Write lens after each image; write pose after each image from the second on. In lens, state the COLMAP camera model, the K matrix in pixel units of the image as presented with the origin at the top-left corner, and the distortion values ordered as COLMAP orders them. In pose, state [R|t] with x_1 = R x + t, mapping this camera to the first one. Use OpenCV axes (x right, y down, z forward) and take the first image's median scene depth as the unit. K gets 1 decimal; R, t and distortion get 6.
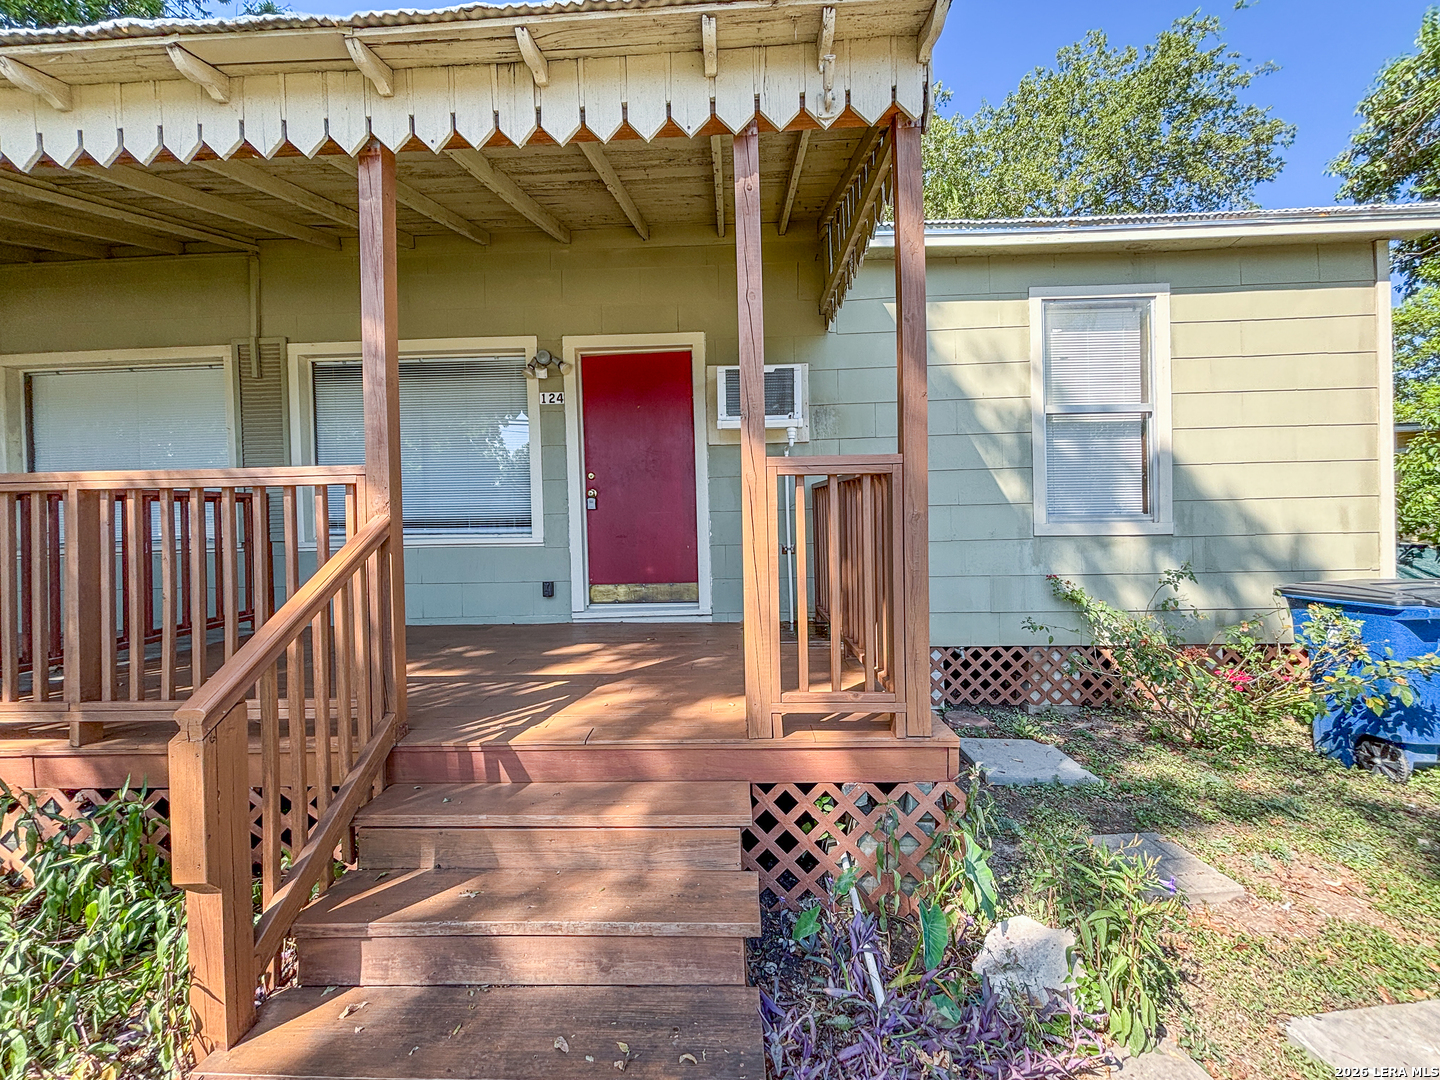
lens RADIAL K [[577.9, 0, 717.6], [0, 577.9, 542.9], [0, 0, 1]] dist [-0.003172, 0.000459]
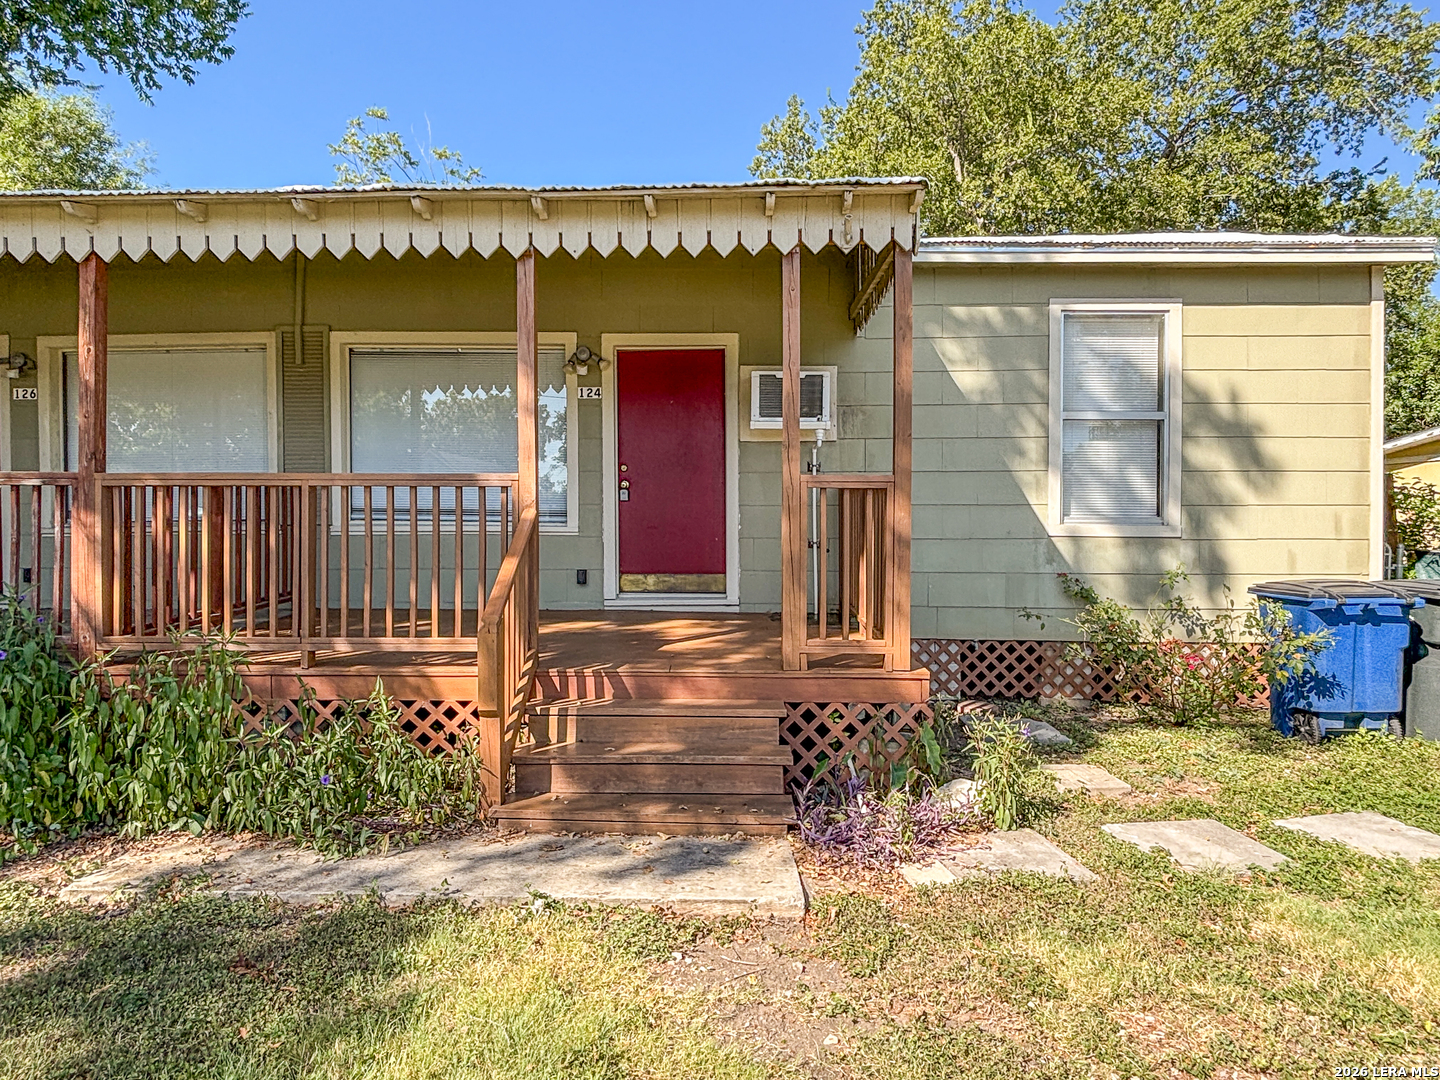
lens RADIAL K [[840.3, 0, 720.6], [0, 840.3, 543.3], [0, 0, 1]] dist [0.006486, -0.003555]
pose [[0.999706, 0.021890, 0.010457, -0.062490], [-0.021940, 0.999748, 0.004672, 0.007765], [-0.010352, -0.004900, 0.999934, -0.515811]]
